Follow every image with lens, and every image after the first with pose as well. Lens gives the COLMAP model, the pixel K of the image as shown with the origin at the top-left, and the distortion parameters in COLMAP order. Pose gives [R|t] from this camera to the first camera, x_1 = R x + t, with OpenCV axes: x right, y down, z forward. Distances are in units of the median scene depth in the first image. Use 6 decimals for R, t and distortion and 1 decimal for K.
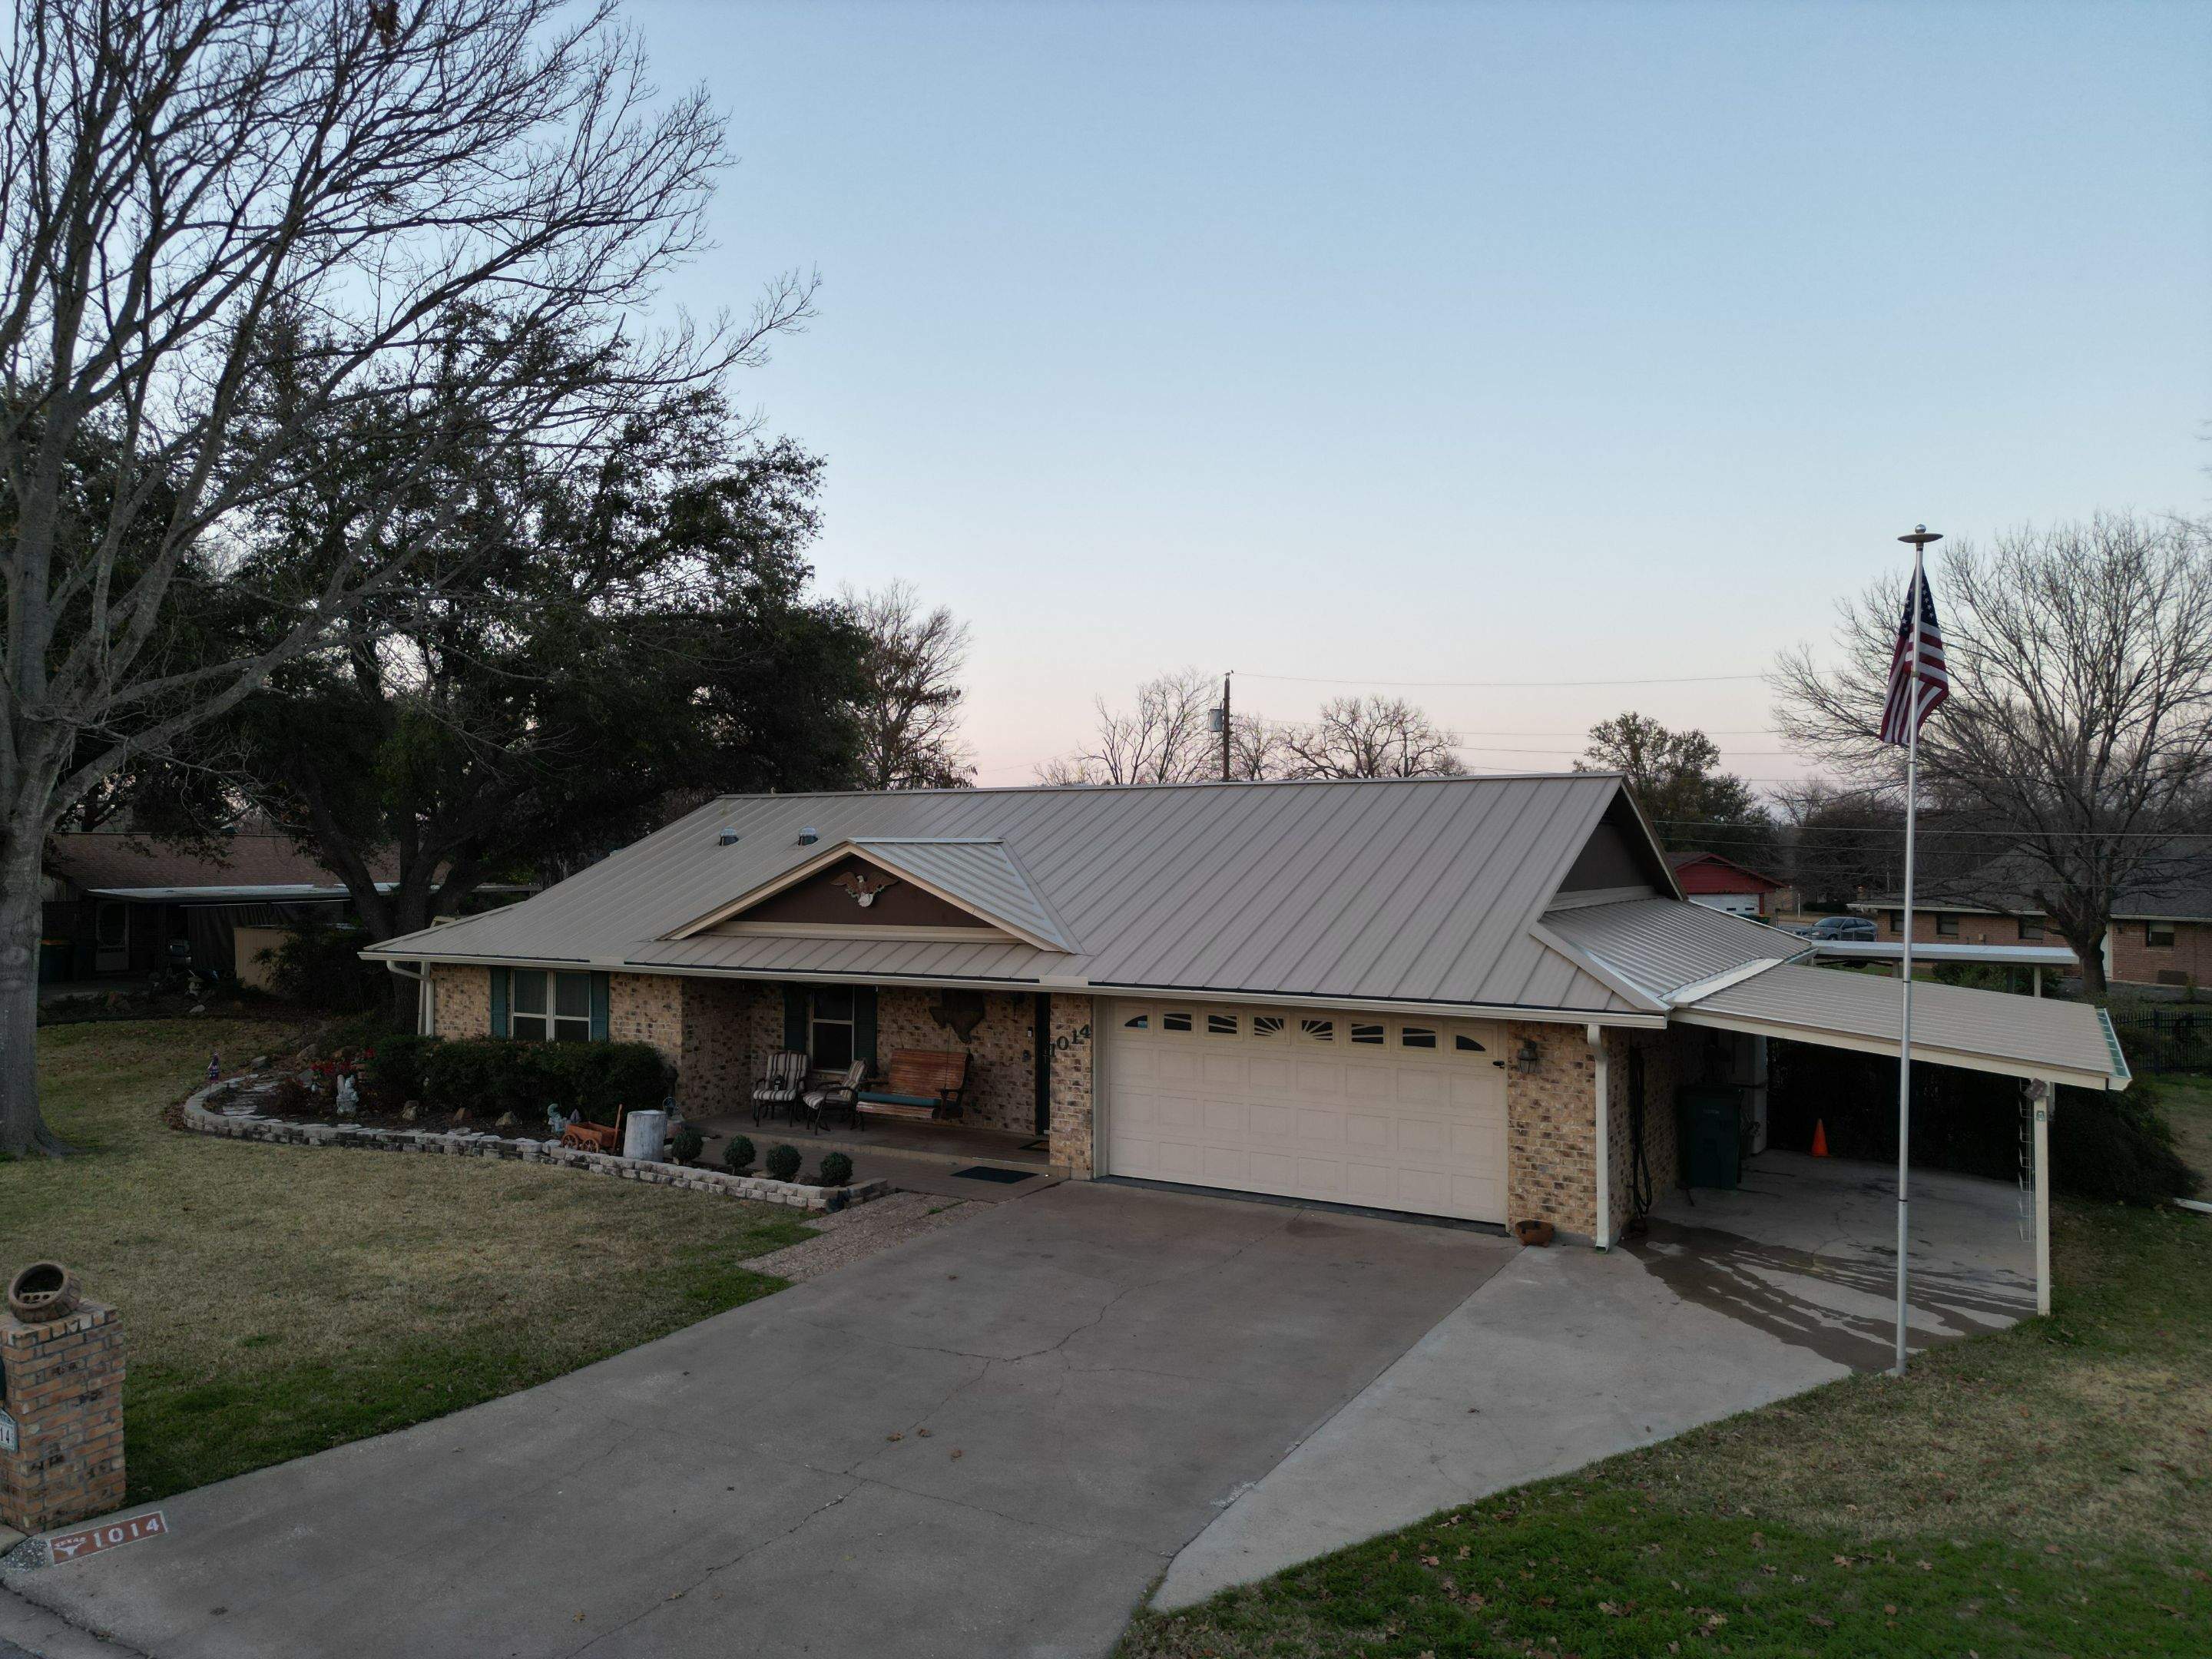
lens RADIAL K [[1549.2, 0, 1106.8], [0, 1549.2, 833.2], [0, 0, 1]] dist [0.074671, -0.075298]
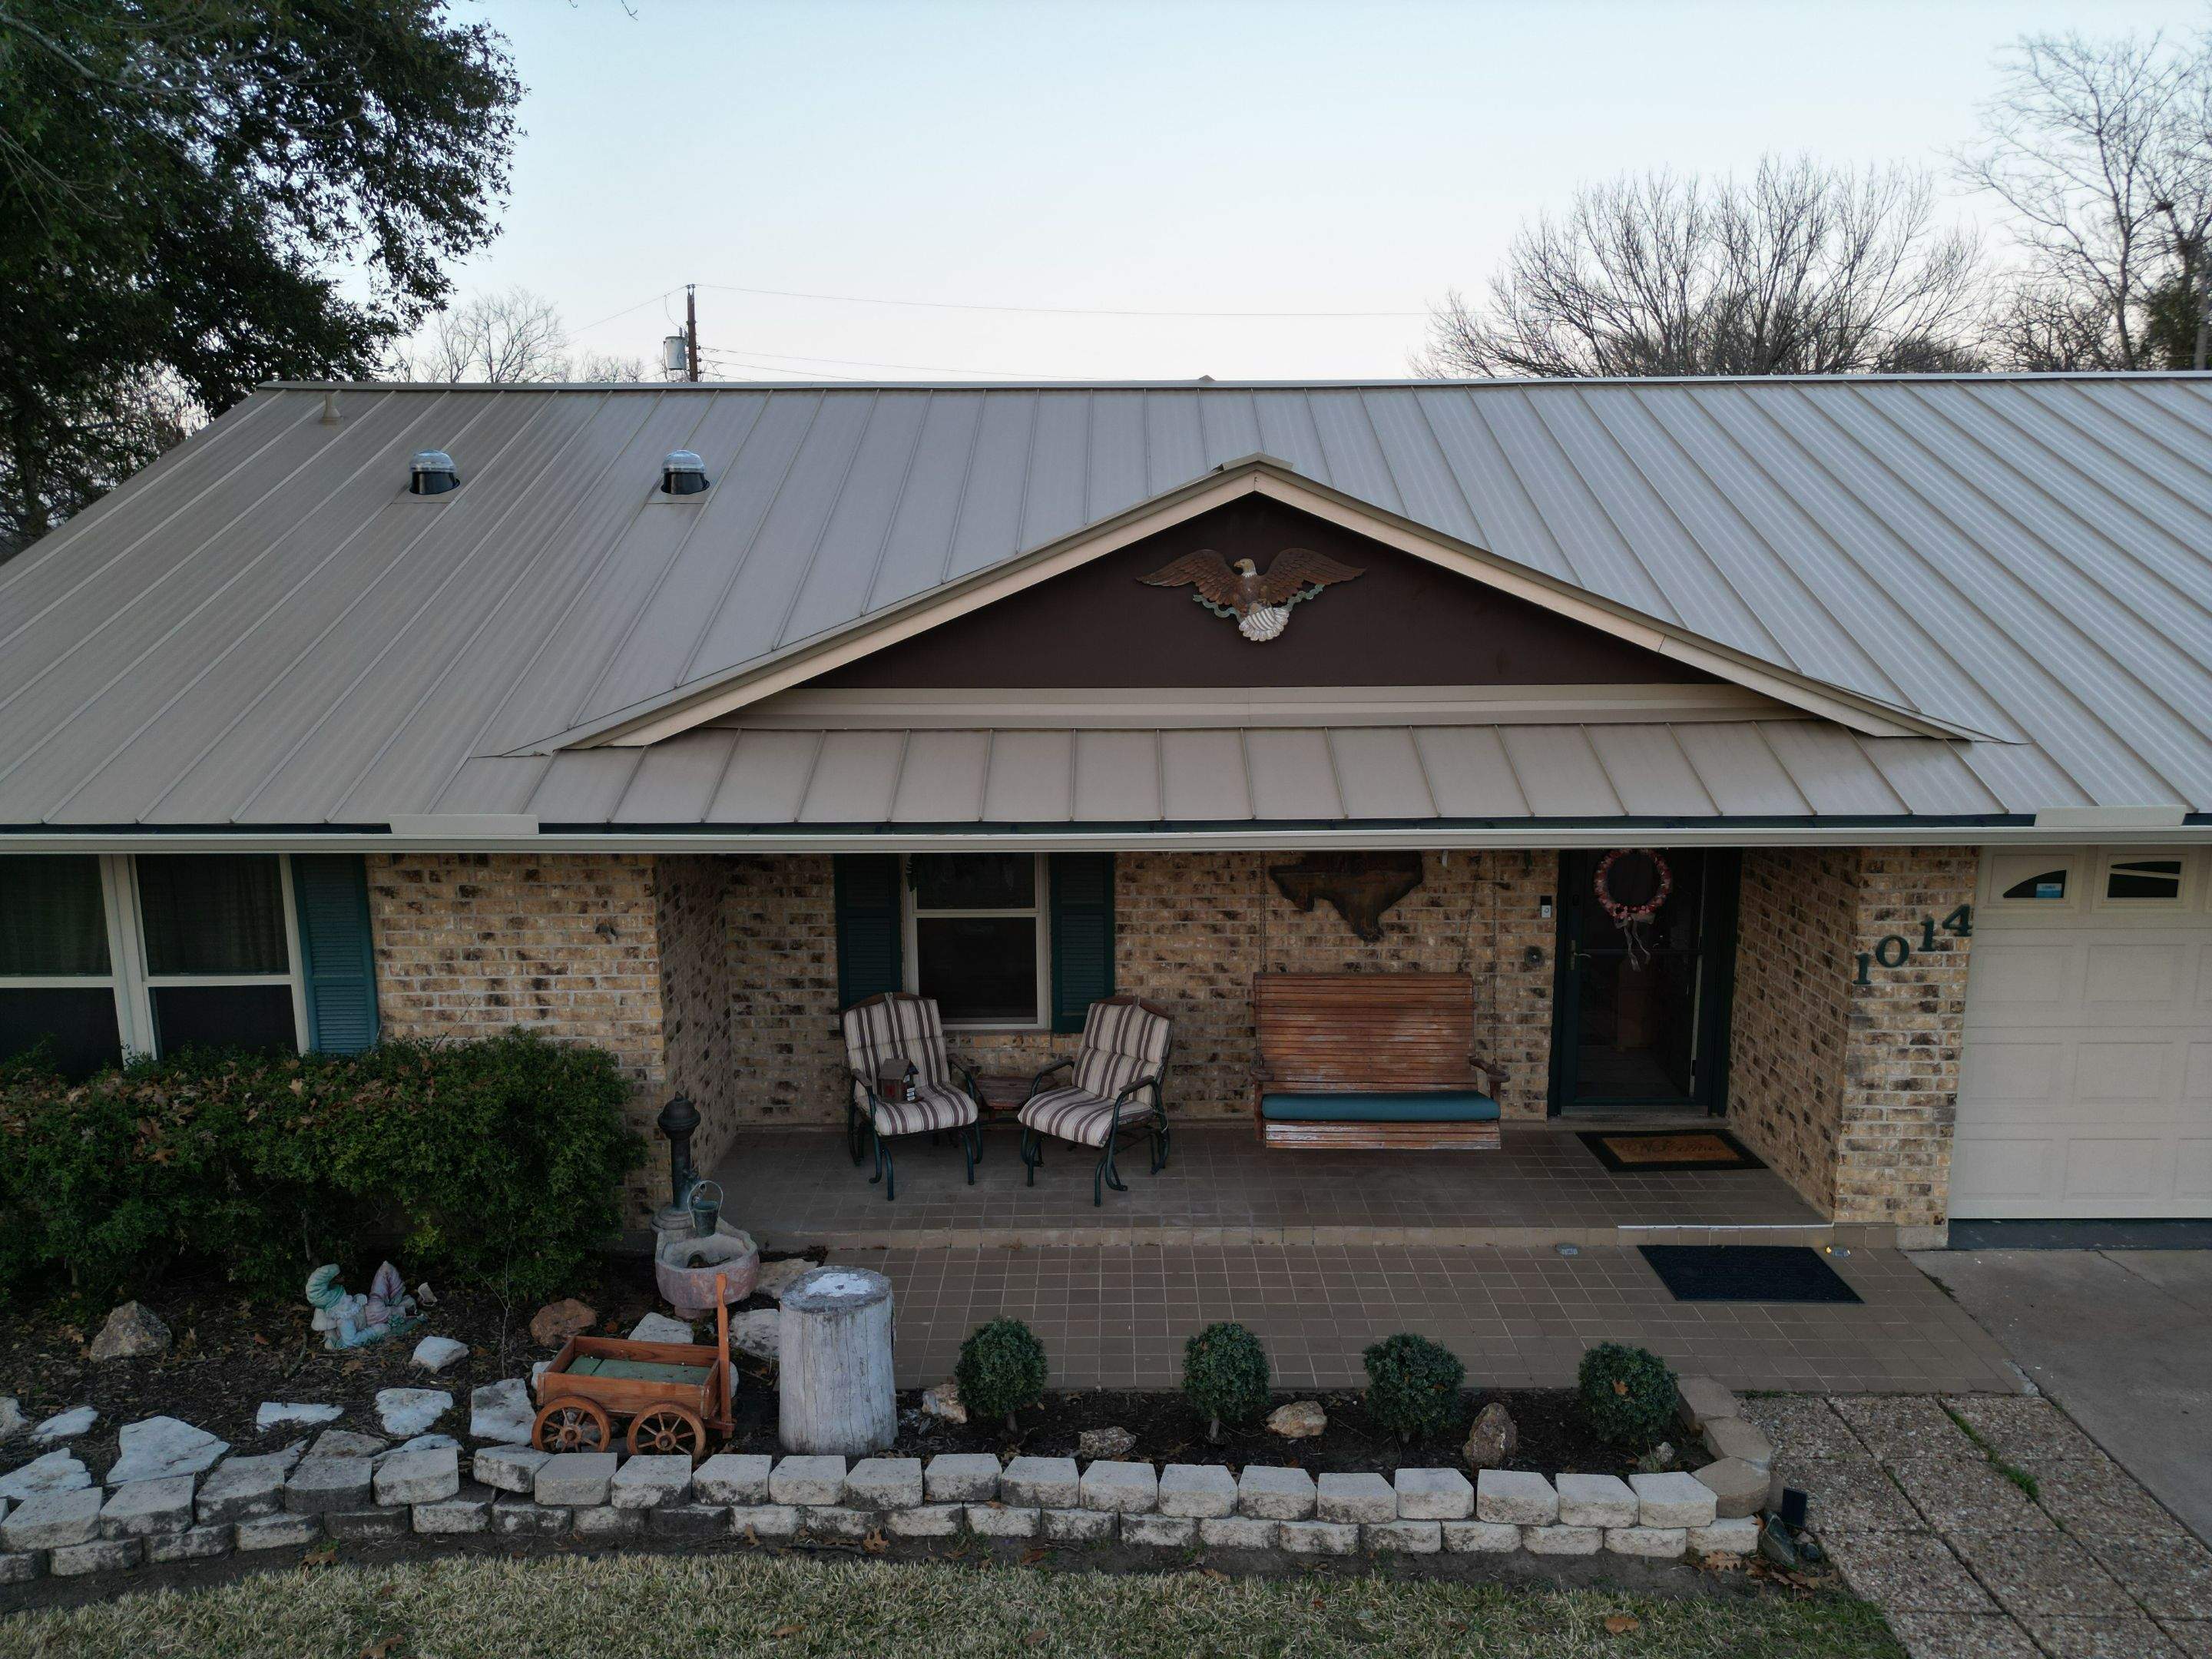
lens RADIAL K [[1549.2, 0, 1106.8], [0, 1549.2, 833.2], [0, 0, 1]] dist [0.074671, -0.075298]
pose [[0.863948, -0.094165, 0.494698, -0.374925], [-0.001934, 0.981734, 0.190248, 0.020427], [-0.503577, -0.165321, 0.847986, 0.665185]]
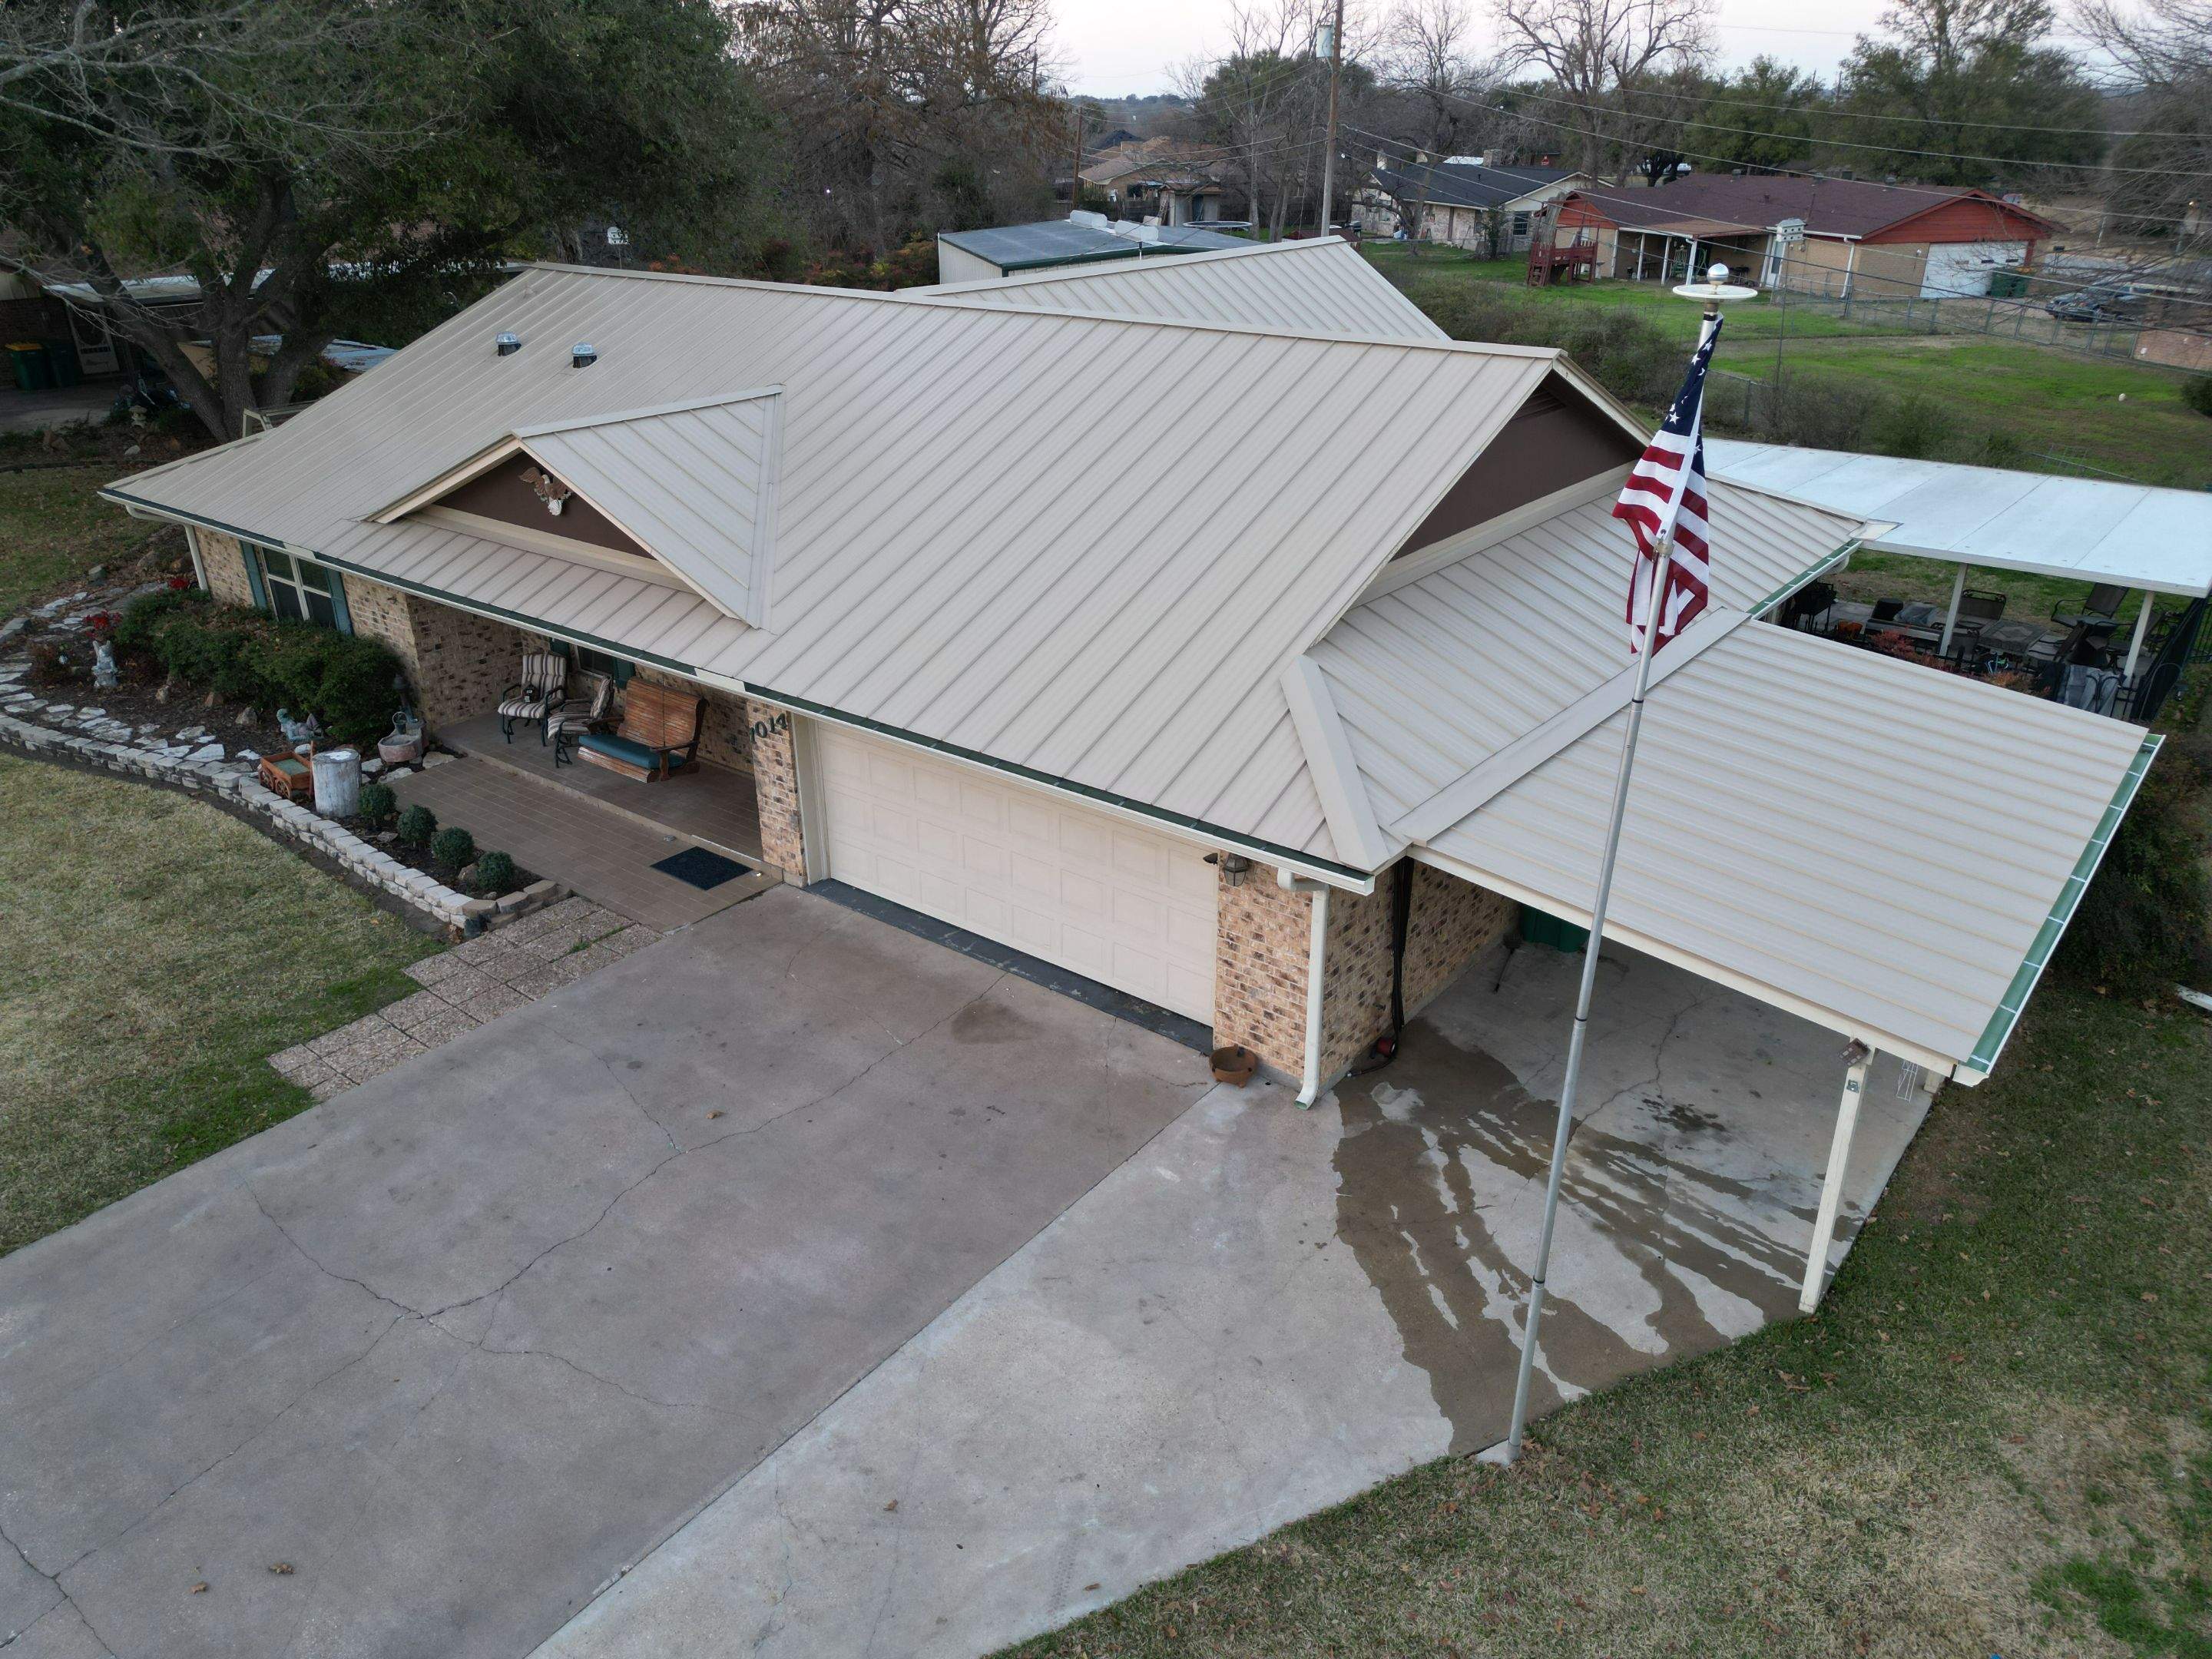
lens RADIAL K [[1549.2, 0, 1106.8], [0, 1549.2, 833.2], [0, 0, 1]] dist [0.074671, -0.075298]
pose [[0.990648, 0.051351, -0.126411, 0.225467], [0.007745, 0.903819, 0.427845, -0.141431], [0.136223, -0.424823, 0.894969, 0.247705]]
